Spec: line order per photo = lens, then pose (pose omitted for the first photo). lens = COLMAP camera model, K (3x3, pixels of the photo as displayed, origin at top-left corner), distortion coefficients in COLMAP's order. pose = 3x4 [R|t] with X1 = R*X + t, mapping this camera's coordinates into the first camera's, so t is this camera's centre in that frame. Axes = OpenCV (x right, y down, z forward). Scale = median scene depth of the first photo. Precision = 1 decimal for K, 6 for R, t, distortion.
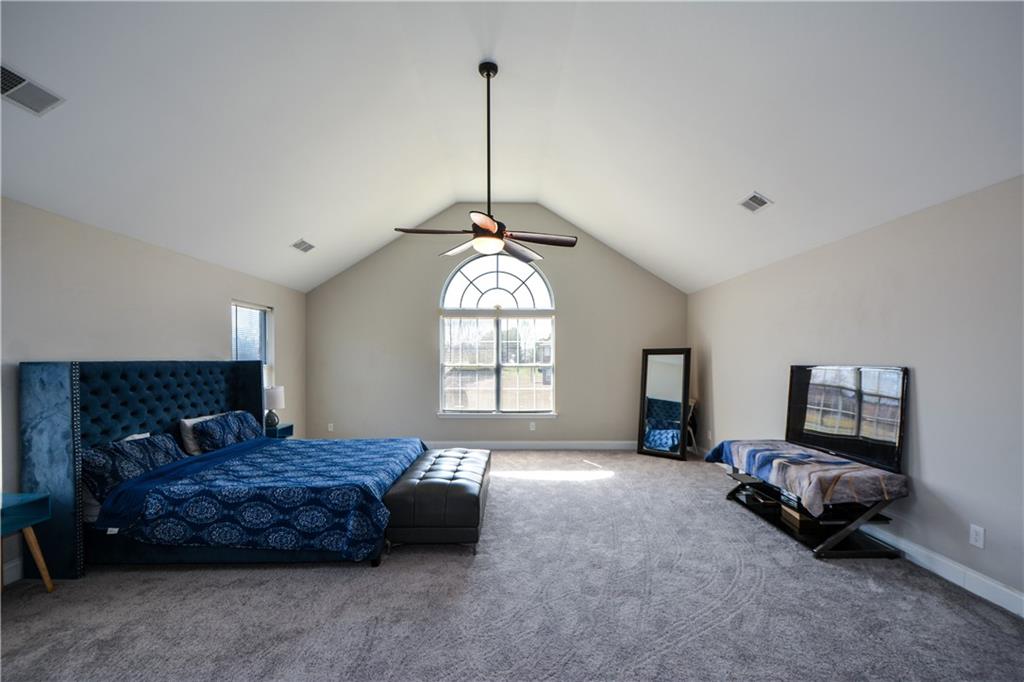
lens RADIAL K [[453.7, 0, 510.4], [0, 453.7, 351.1], [0, 0, 1]] dist [0.008717, -0.003368]
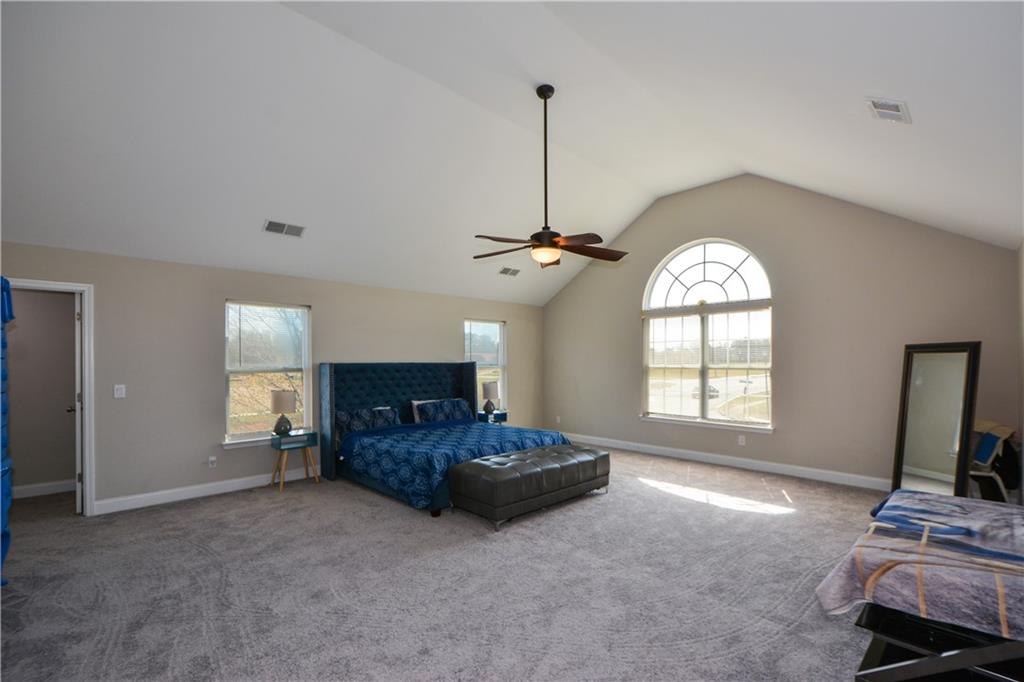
lens RADIAL K [[453.7, 0, 510.1], [0, 453.7, 347.7], [0, 0, 1]] dist [0.008717, -0.003368]
pose [[0.683984, -0.022767, -0.729142, 0.445100], [0.016629, 0.999740, -0.015617, 0.000759], [0.729307, -0.001443, 0.684185, 0.133460]]
